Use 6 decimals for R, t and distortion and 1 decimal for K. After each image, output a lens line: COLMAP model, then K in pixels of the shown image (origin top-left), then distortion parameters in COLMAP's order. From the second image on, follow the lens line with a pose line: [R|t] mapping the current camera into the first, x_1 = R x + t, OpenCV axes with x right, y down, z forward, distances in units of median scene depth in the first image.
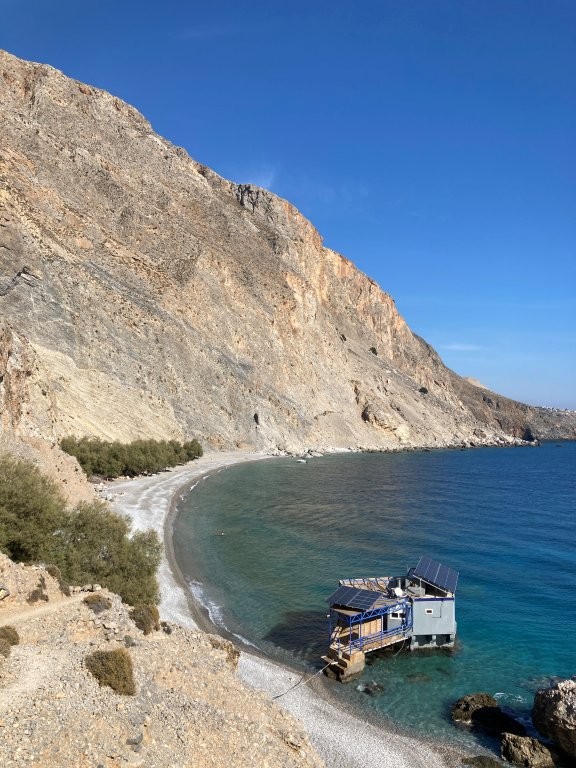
lens RADIAL K [[655.1, 0, 288.0], [0, 655.1, 384.0], [0, 0, 1]] dist [0.131587, -0.387073]
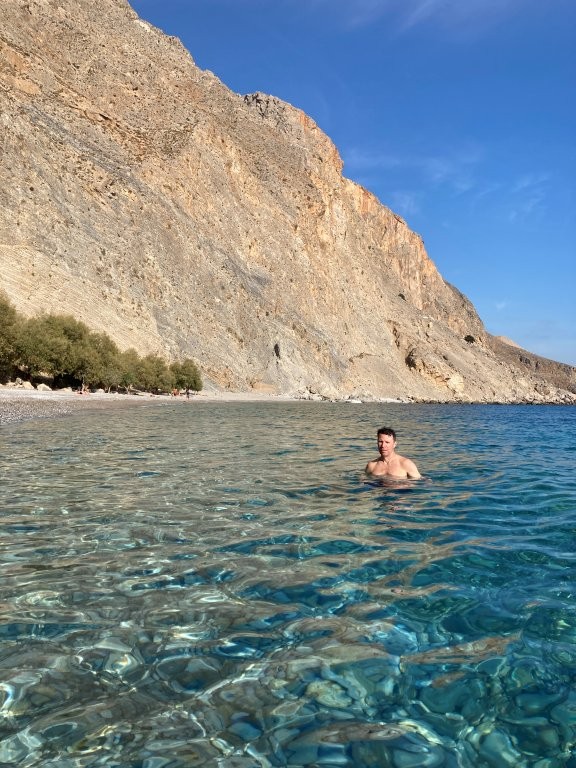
lens RADIAL K [[655.1, 0, 288.0], [0, 655.1, 384.0], [0, 0, 1]] dist [0.131587, -0.387073]
pose [[0.999980, 0.004995, 0.003953, -0.033067], [-0.005129, 0.999387, 0.034634, 0.054463], [-0.003778, -0.034654, 0.999392, 0.246746]]
